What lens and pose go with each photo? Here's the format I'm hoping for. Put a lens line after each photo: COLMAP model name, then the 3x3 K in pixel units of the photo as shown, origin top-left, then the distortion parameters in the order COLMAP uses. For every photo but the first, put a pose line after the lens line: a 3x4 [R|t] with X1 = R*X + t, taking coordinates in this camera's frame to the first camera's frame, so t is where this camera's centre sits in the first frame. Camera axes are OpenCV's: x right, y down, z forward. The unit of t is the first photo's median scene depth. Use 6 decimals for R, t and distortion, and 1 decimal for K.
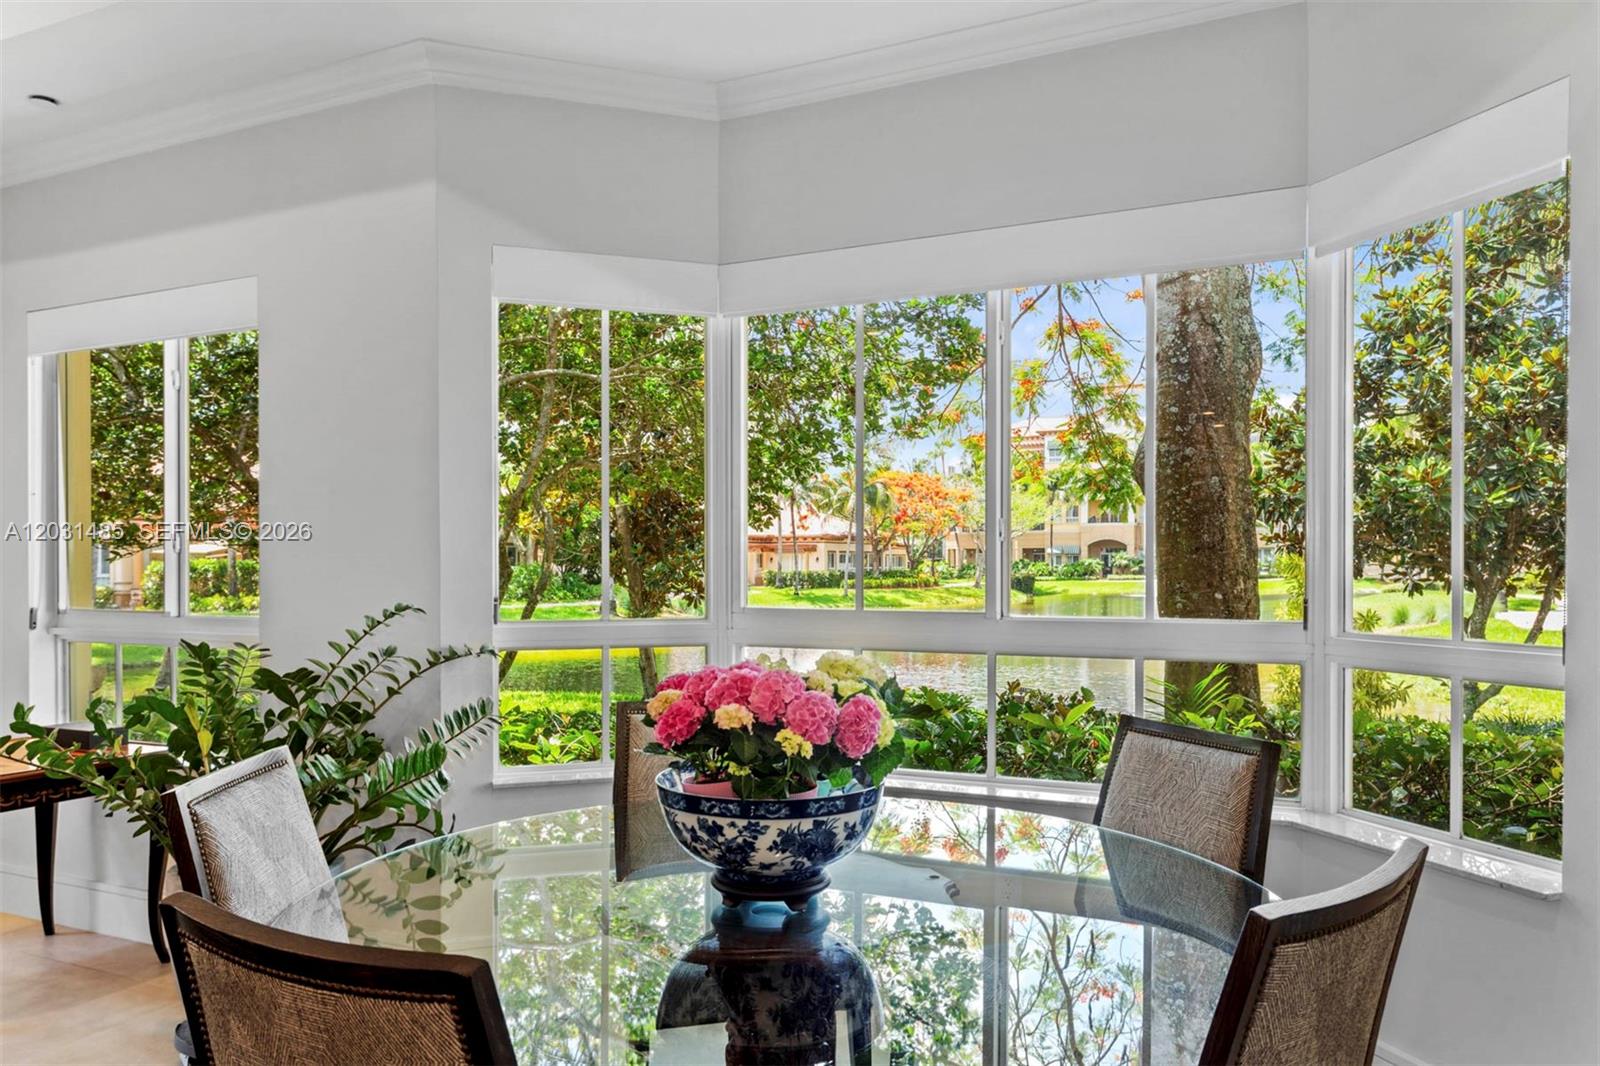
lens RADIAL K [[1195.9, 0, 799.6], [0, 1195.9, 536.2], [0, 0, 1]] dist [0.005050, 0.001195]
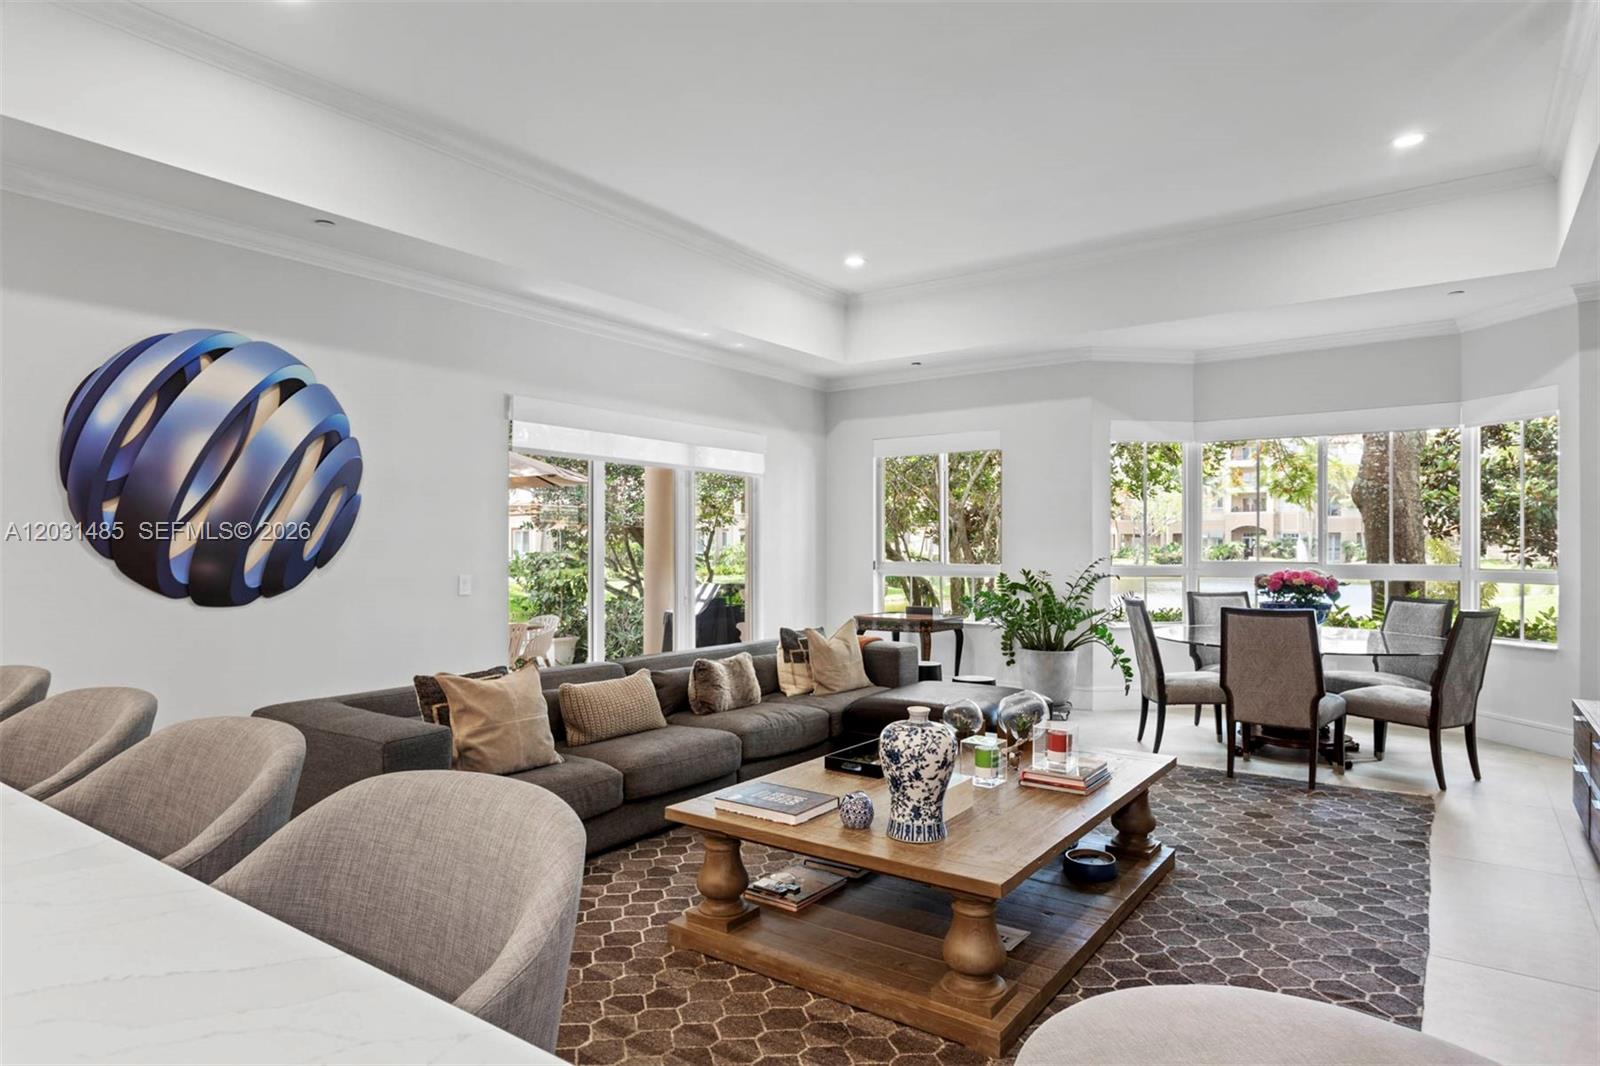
lens RADIAL K [[961.5, 0, 791.8], [0, 961.5, 540.3], [0, 0, 1]] dist [0.002941, 0.001148]
pose [[0.982536, -0.001391, -0.186069, -0.166613], [0.004496, 0.999858, 0.016262, -0.006467], [0.186020, -0.016815, 0.982402, -0.361124]]
